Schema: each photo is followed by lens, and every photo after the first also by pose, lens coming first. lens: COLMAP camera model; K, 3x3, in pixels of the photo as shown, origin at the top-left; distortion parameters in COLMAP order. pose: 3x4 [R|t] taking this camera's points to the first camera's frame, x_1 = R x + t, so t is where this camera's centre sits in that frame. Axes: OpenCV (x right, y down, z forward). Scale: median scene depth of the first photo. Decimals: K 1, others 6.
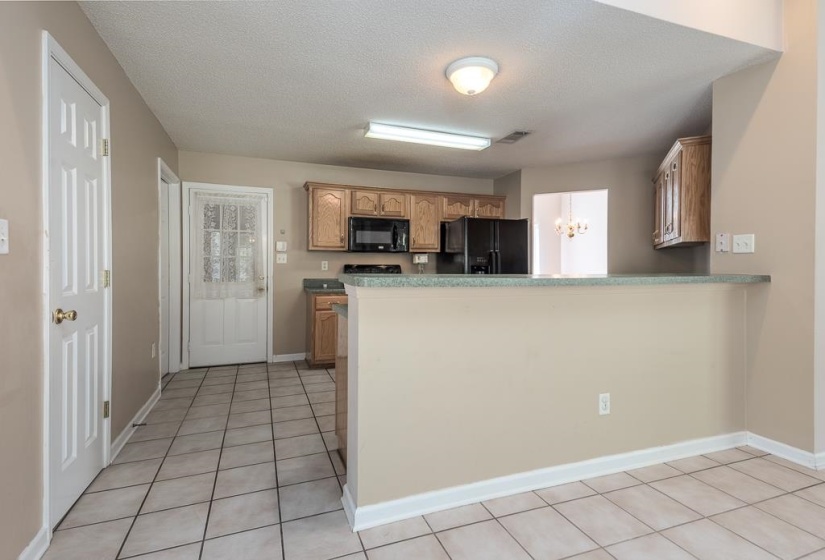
lens RADIAL K [[403.3, 0, 415.0], [0, 403.3, 271.8], [0, 0, 1]] dist [0.045254, -0.011507]
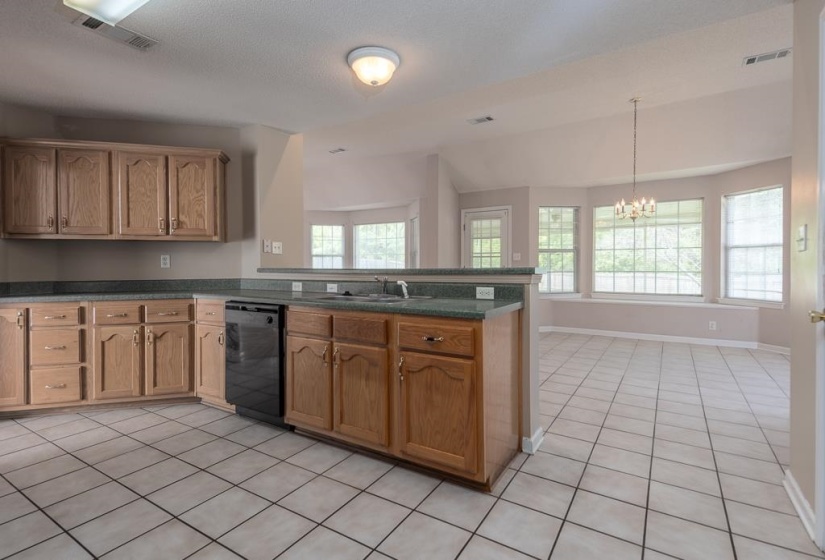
lens RADIAL K [[403.3, 0, 408.4], [0, 403.3, 272.5], [0, 0, 1]] dist [0.045254, -0.011507]
pose [[-0.585394, -0.014317, 0.810623, -0.386616], [0.013005, 0.999550, 0.027045, -0.007603], [-0.810645, 0.026374, -0.584944, 0.822230]]
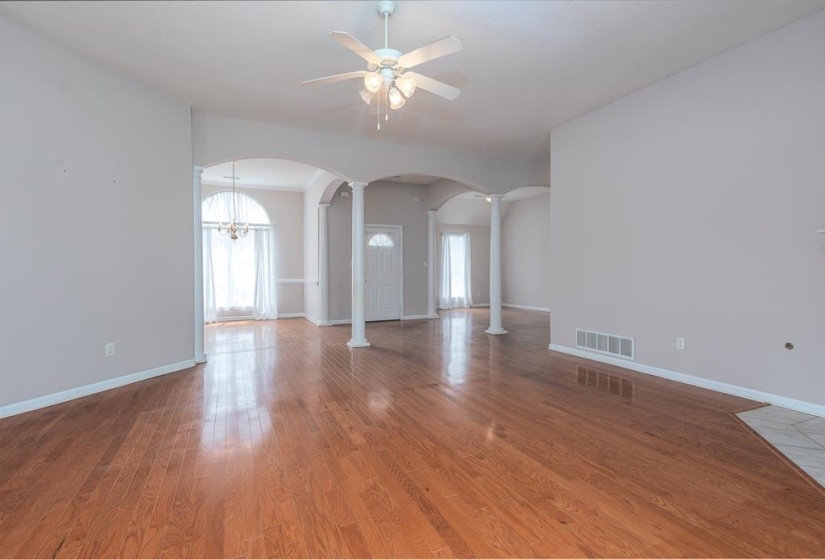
lens RADIAL K [[403.3, 0, 415.1], [0, 403.3, 269.4], [0, 0, 1]] dist [0.045254, -0.011507]
pose [[0.996646, -0.003758, 0.081750, 1.098520], [0.004113, 0.999983, -0.004173, 0.000348], [-0.081732, 0.004495, 0.996644, -0.124526]]
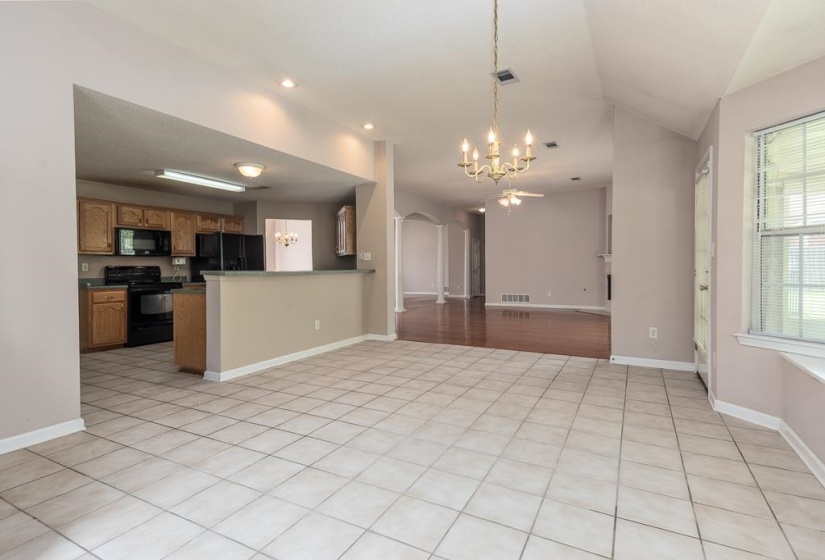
lens RADIAL K [[403.3, 0, 411.3], [0, 403.3, 276.1], [0, 0, 1]] dist [0.045254, -0.011507]
pose [[0.762406, -0.022824, 0.646697, -0.292995], [0.016540, 0.999739, 0.015784, 0.007227], [-0.646888, -0.001338, 0.762584, -0.528905]]
